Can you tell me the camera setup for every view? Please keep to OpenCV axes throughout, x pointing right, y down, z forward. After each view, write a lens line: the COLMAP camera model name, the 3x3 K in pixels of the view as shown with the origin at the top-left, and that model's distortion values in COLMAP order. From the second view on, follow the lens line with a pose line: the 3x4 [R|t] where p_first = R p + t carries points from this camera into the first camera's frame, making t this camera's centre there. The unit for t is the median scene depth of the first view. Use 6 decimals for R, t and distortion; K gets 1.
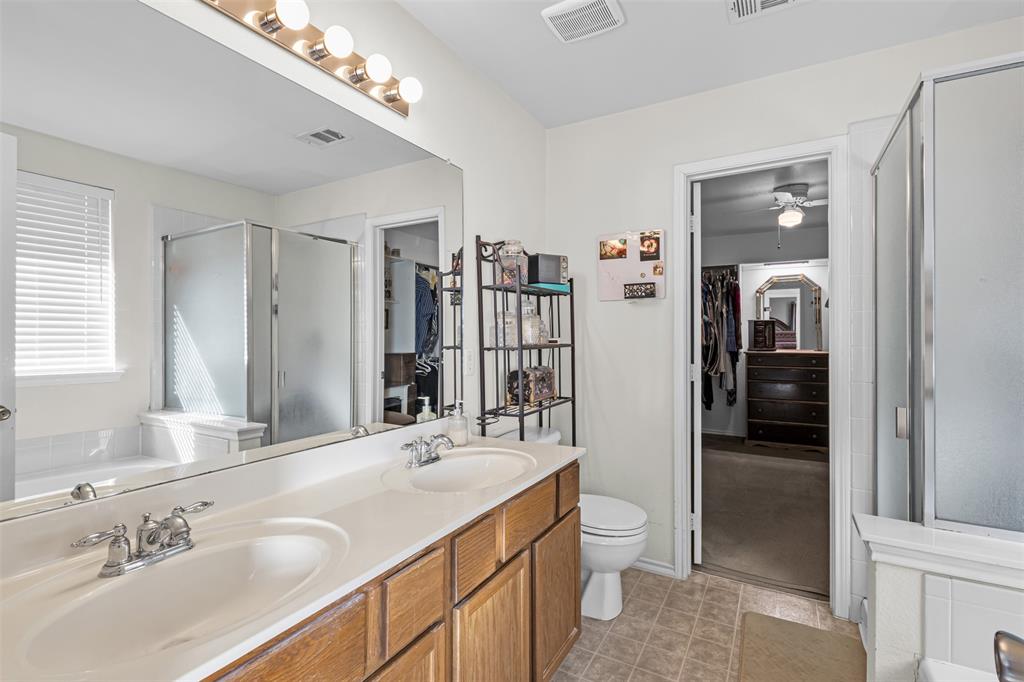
lens RADIAL K [[477.6, 0, 516.9], [0, 477.6, 334.3], [0, 0, 1]] dist [0.014762, 0.000269]
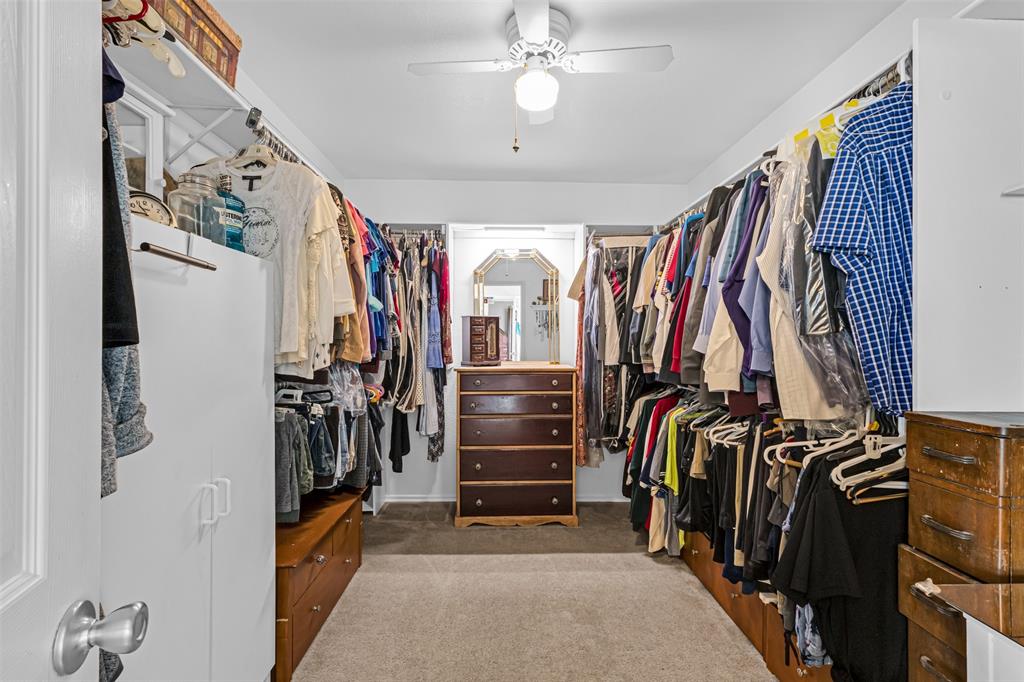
lens RADIAL K [[477.6, 0, 512.6], [0, 477.6, 341.4], [0, 0, 1]] dist [0.014762, 0.000269]
pose [[0.856777, 0.002345, 0.515681, 0.226897], [-0.002258, 0.999997, -0.000796, 0.003342], [-0.515681, -0.000482, 0.856780, 0.450089]]
